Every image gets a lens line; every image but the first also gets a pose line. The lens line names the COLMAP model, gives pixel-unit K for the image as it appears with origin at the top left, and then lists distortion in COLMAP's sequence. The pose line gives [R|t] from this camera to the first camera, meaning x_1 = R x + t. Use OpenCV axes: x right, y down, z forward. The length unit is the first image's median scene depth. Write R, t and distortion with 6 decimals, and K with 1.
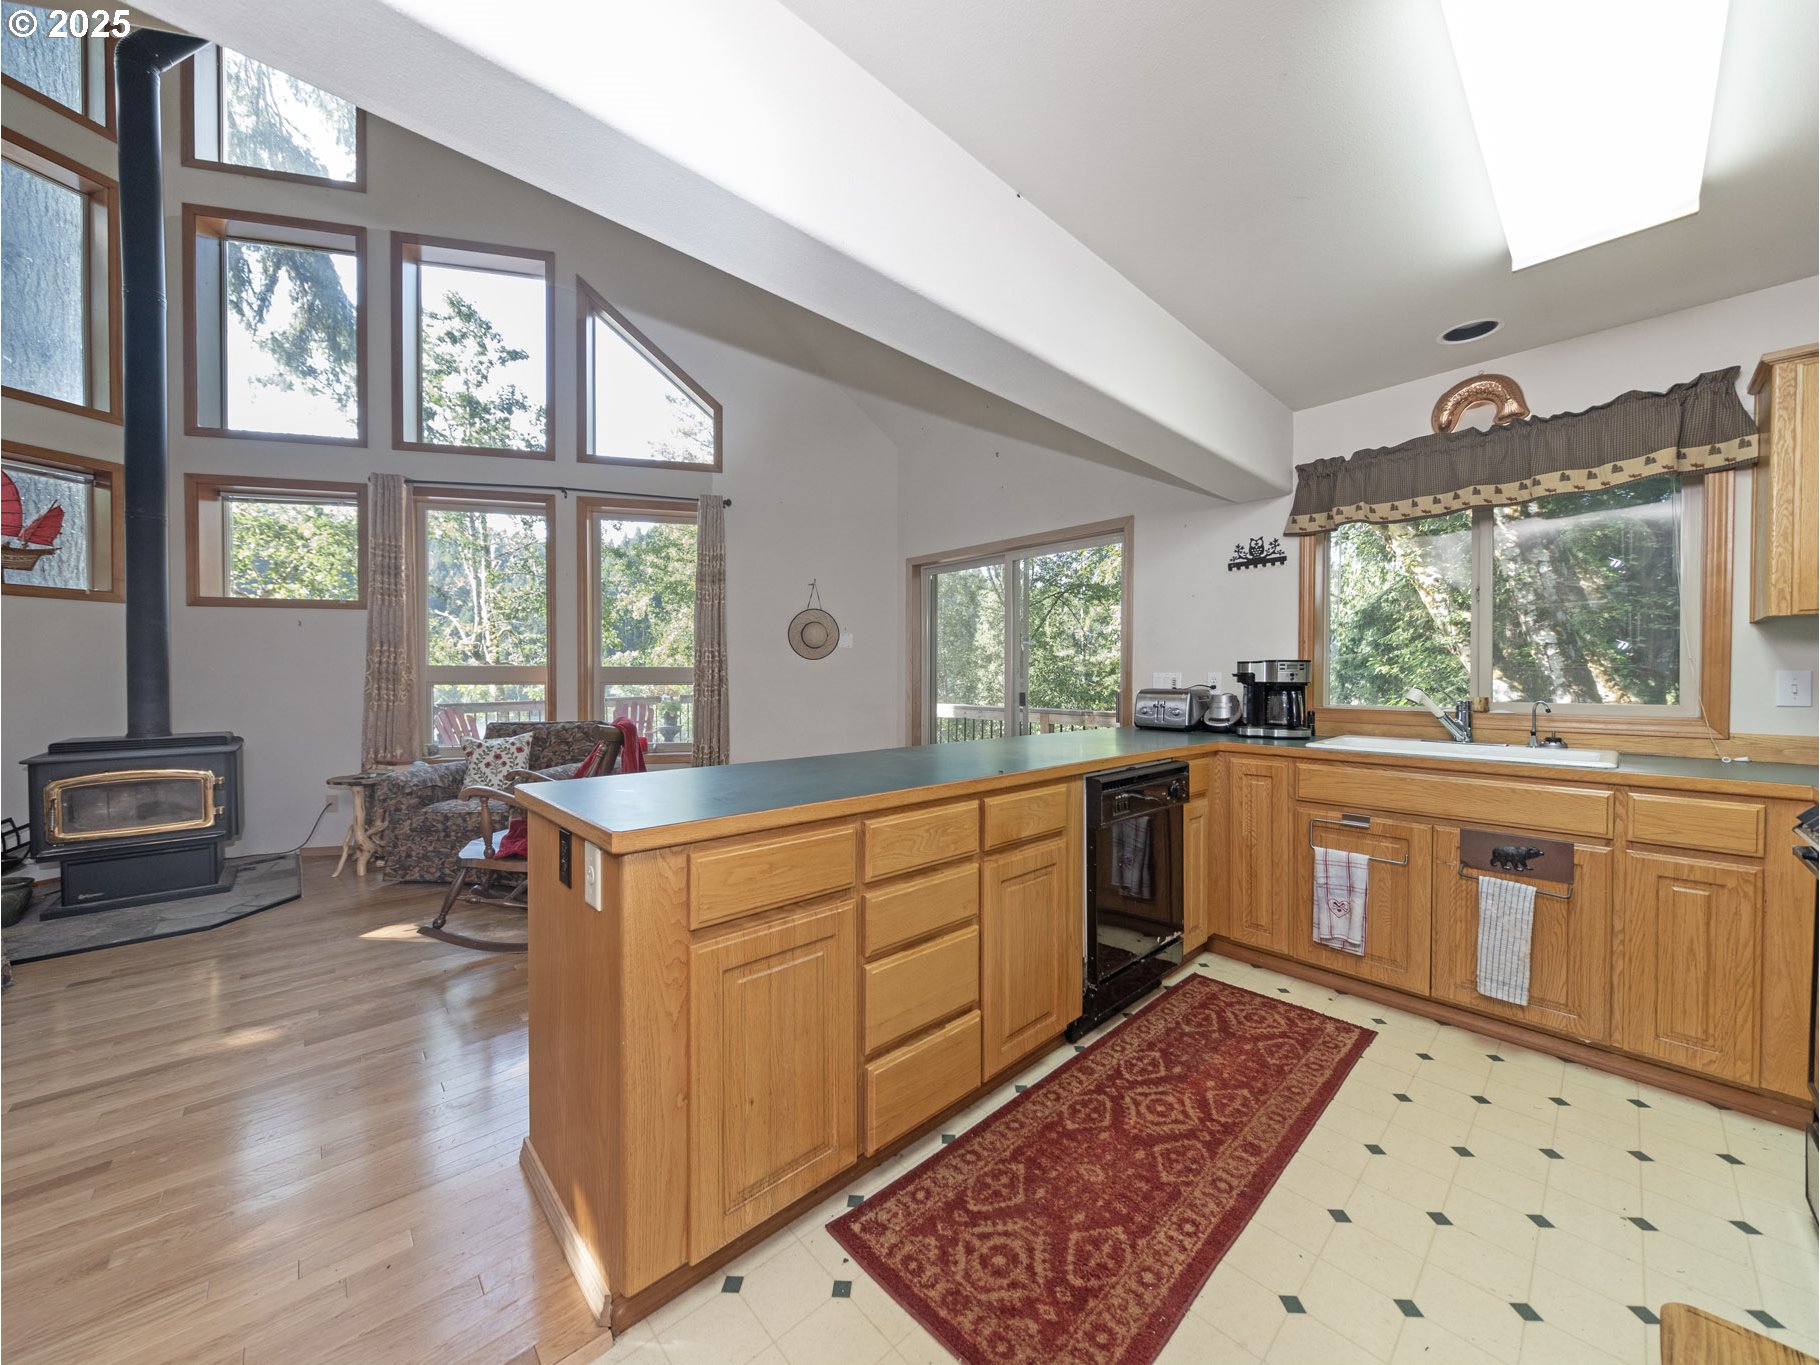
lens RADIAL K [[664.6, 0, 911.2], [0, 664.6, 682.7], [0, 0, 1]] dist [0.003411, -0.001394]
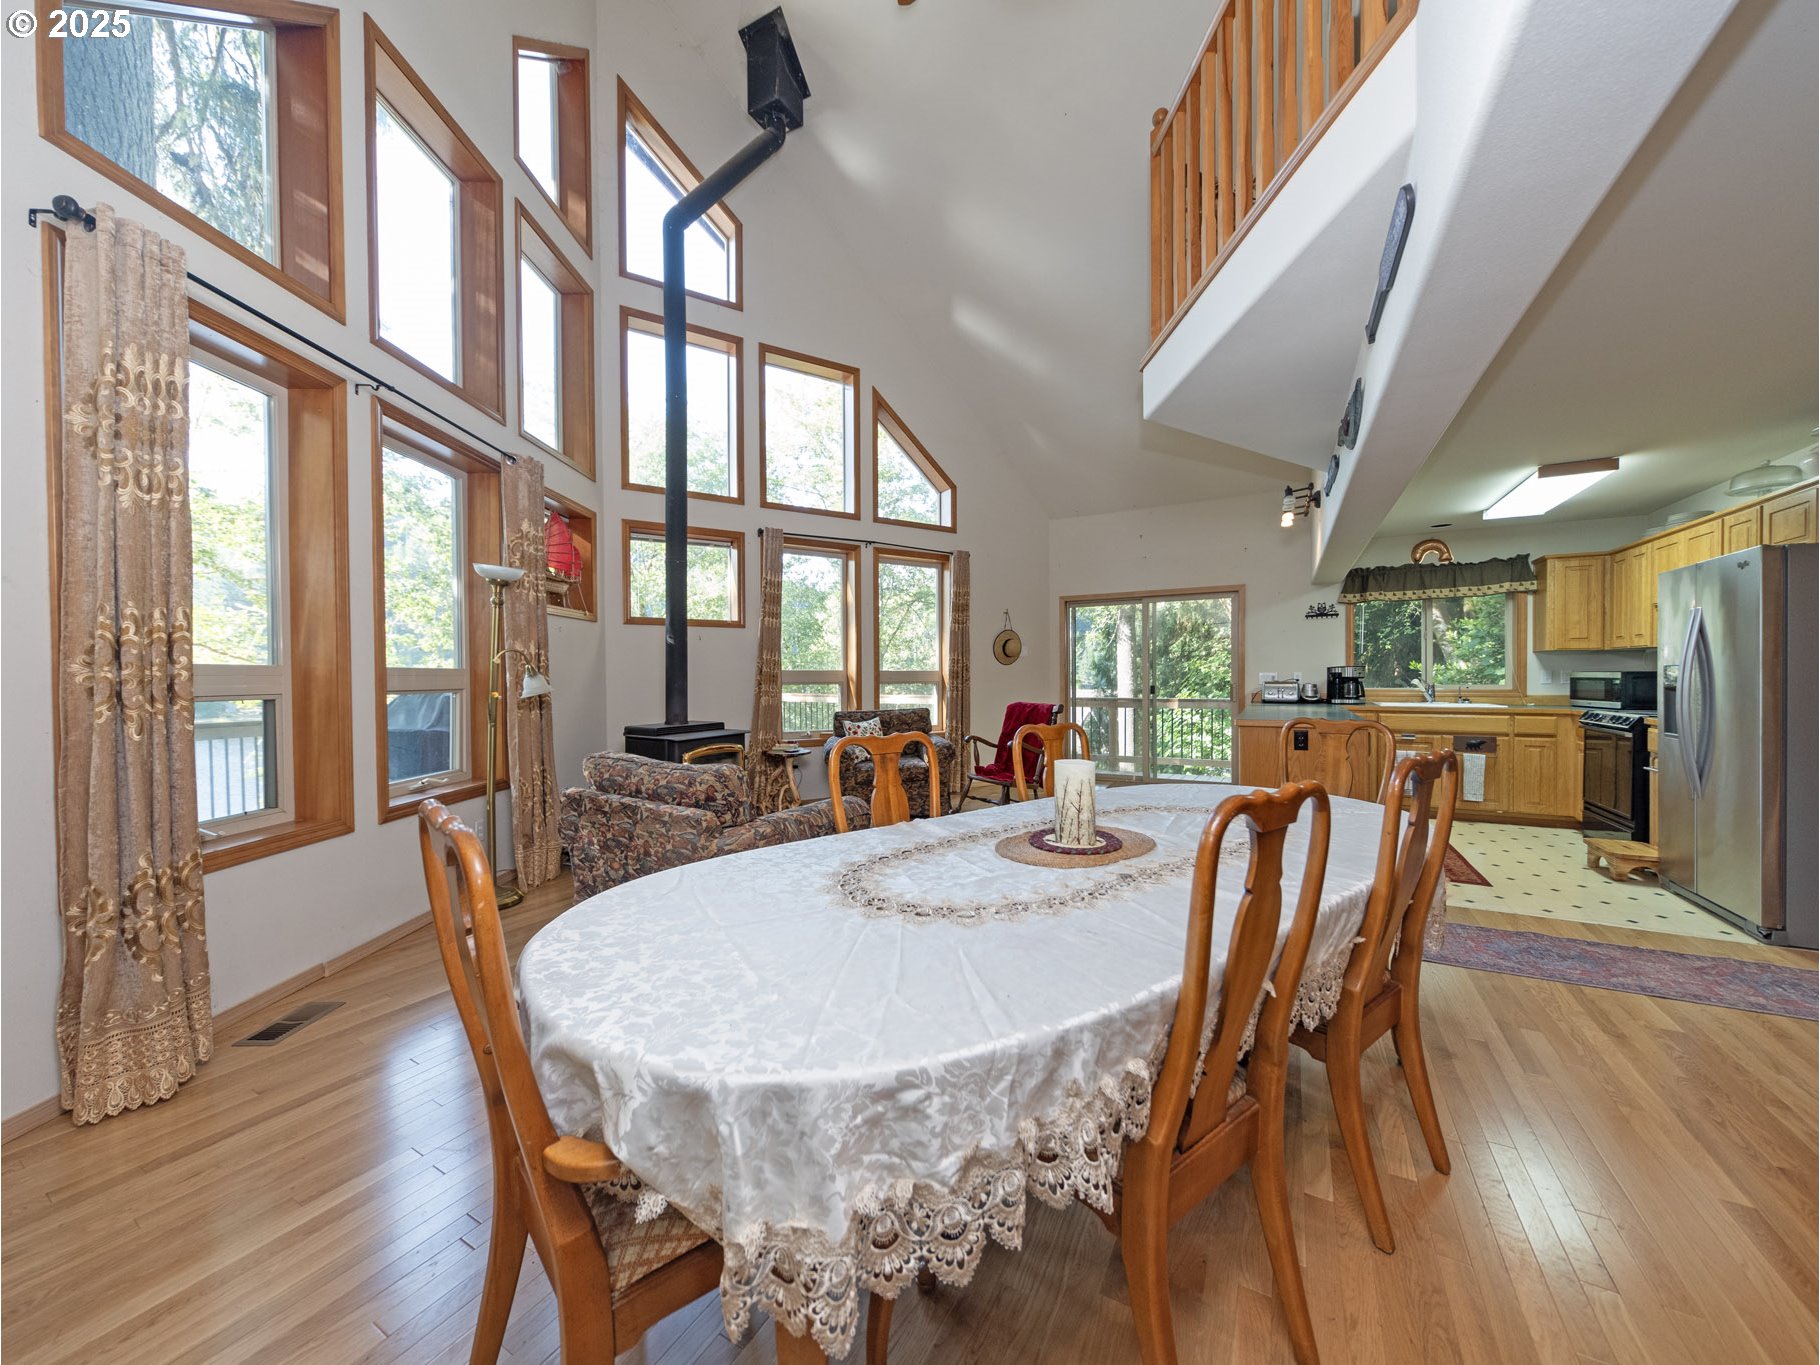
lens RADIAL K [[664.6, 0, 913.0], [0, 664.6, 681.3], [0, 0, 1]] dist [0.003411, -0.001394]
pose [[0.949846, -0.010051, 0.312556, -1.314992], [0.010940, 0.999940, -0.001090, 0.000337], [-0.312527, 0.004455, 0.949899, -0.506830]]
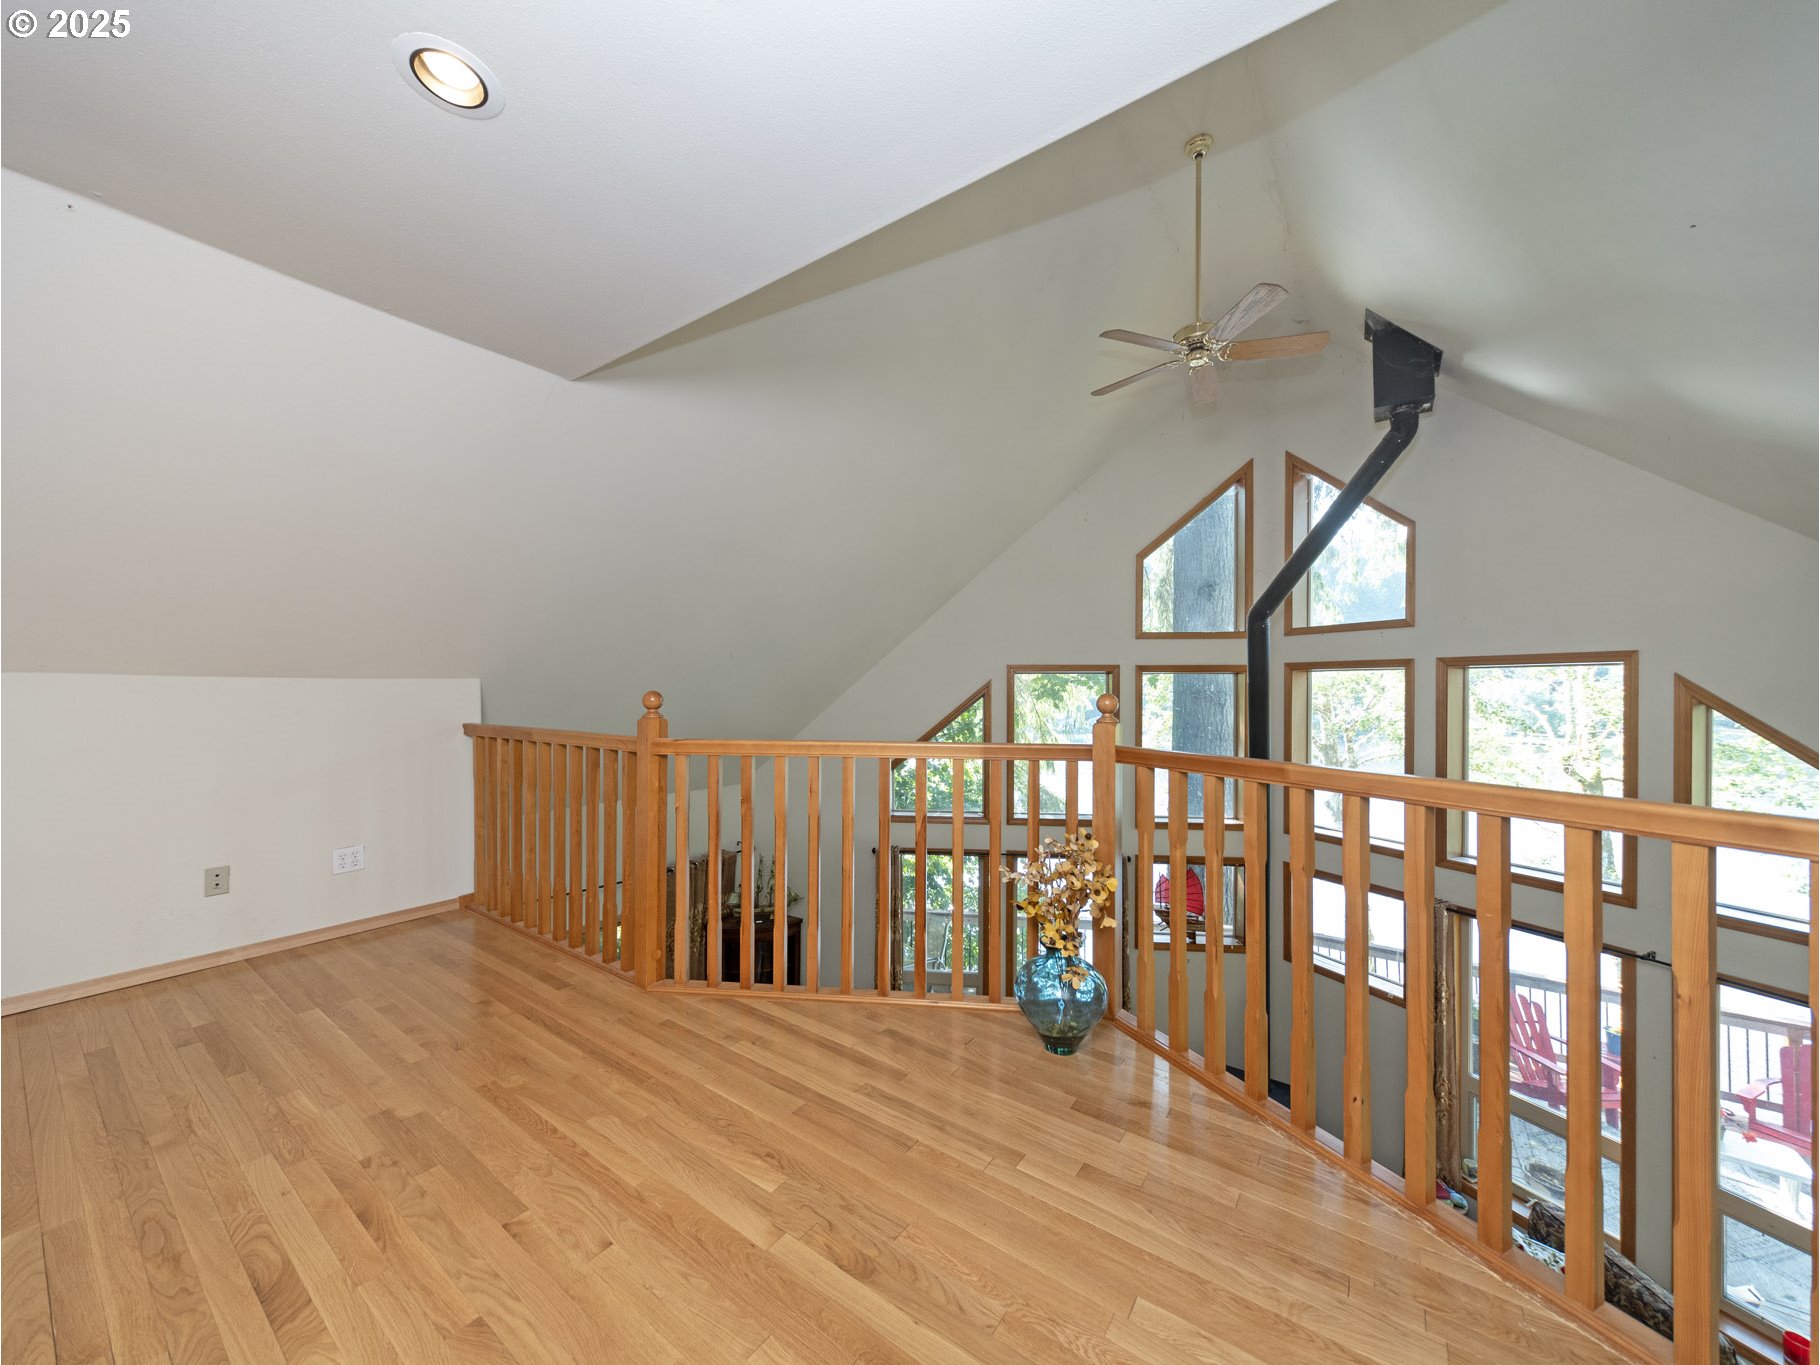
lens RADIAL K [[664.6, 0, 912.1], [0, 664.6, 684.8], [0, 0, 1]] dist [0.003411, -0.001394]
pose [[0.228394, 0.001191, -0.973568, 0.080247], [-0.006987, 0.999976, -0.000416, -0.903672], [0.973544, 0.006898, 0.228397, -0.065058]]
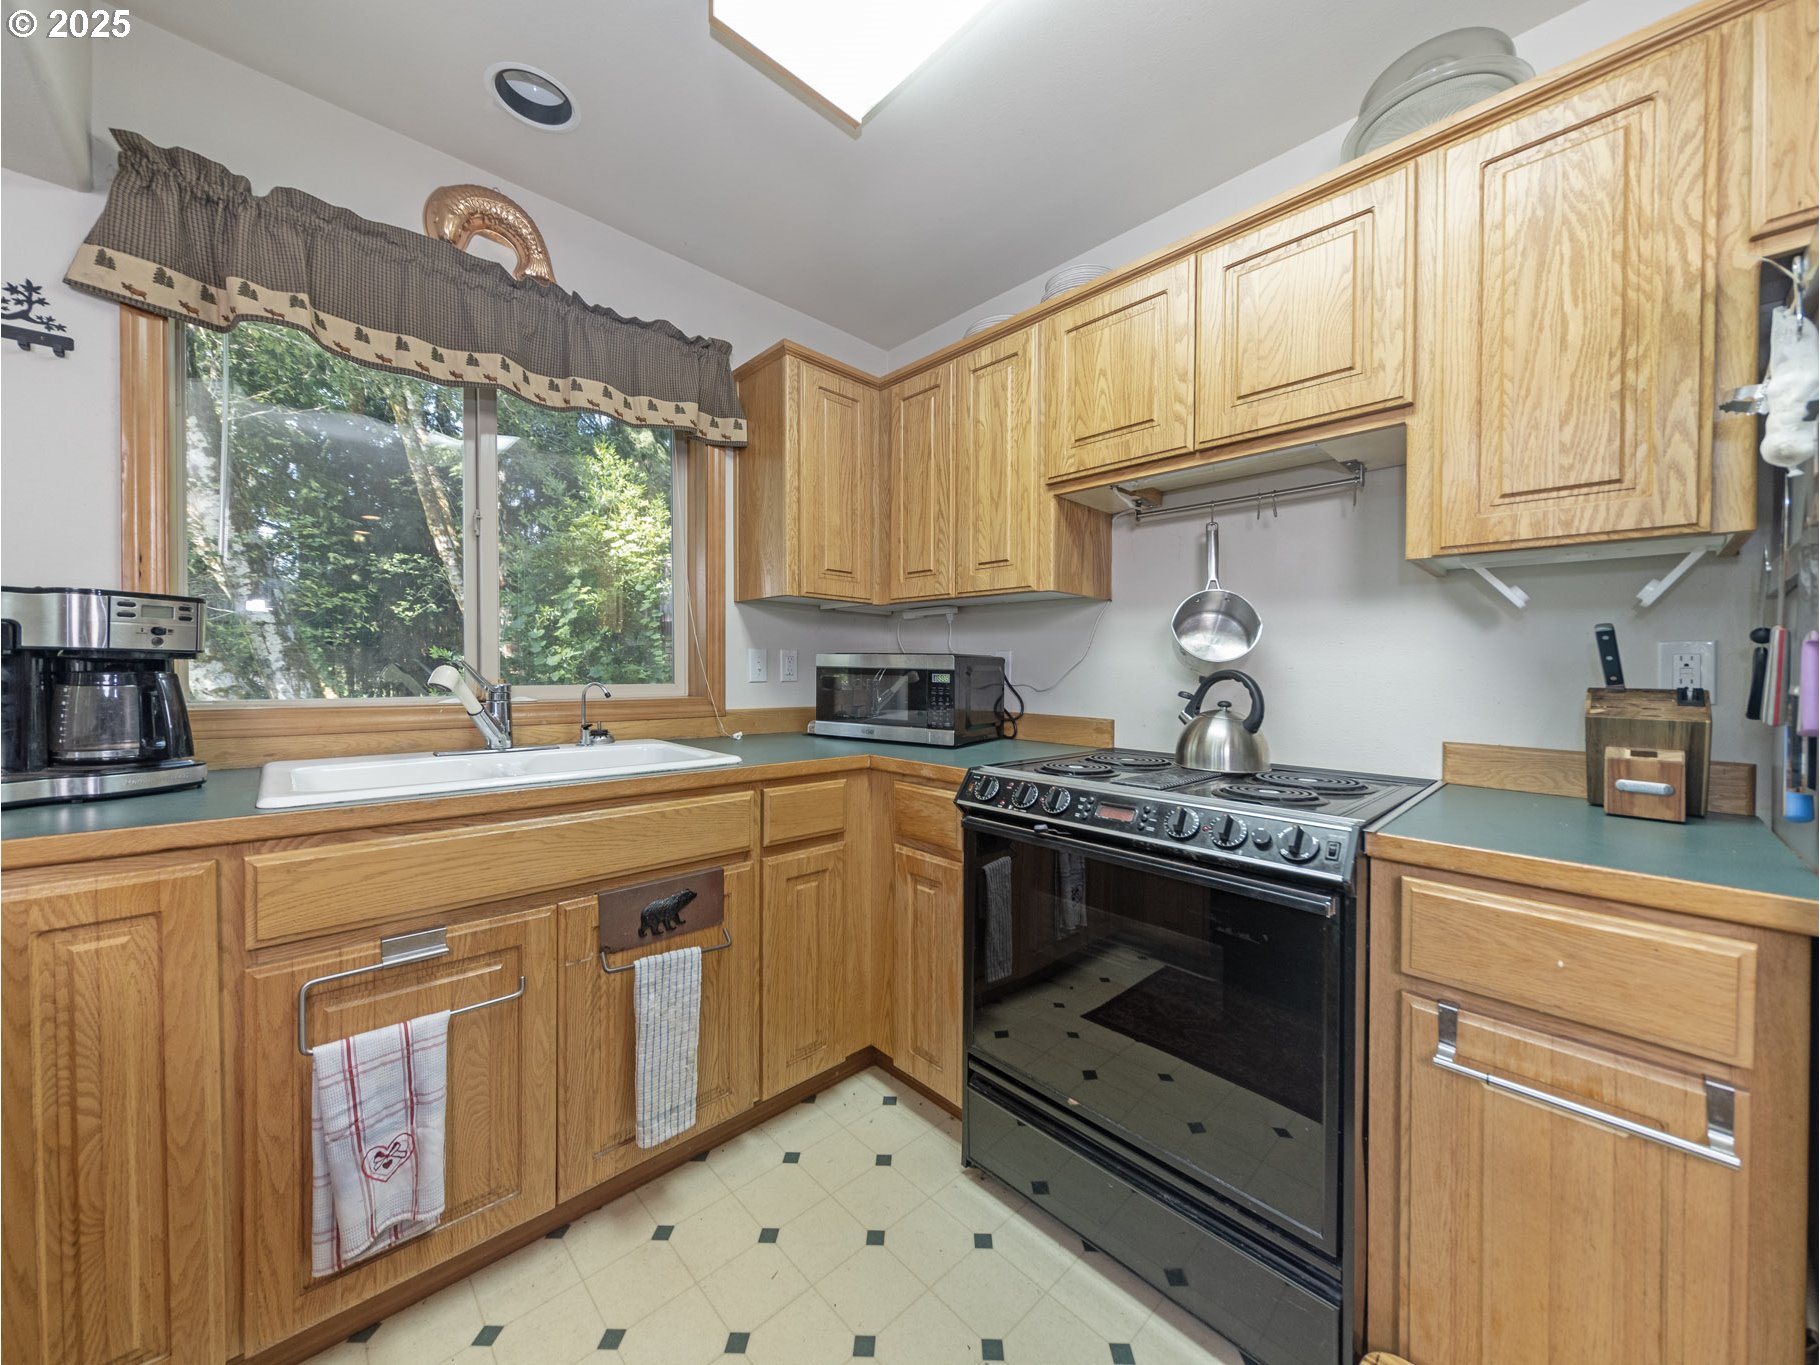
lens RADIAL K [[664.6, 0, 921.4], [0, 664.6, 677.8], [0, 0, 1]] dist [0.003411, -0.001394]
pose [[-0.017442, -0.014569, 0.999742, 0.156319], [0.000716, 0.999893, 0.014584, 0.009027], [-0.999848, 0.000970, -0.017430, 0.514548]]
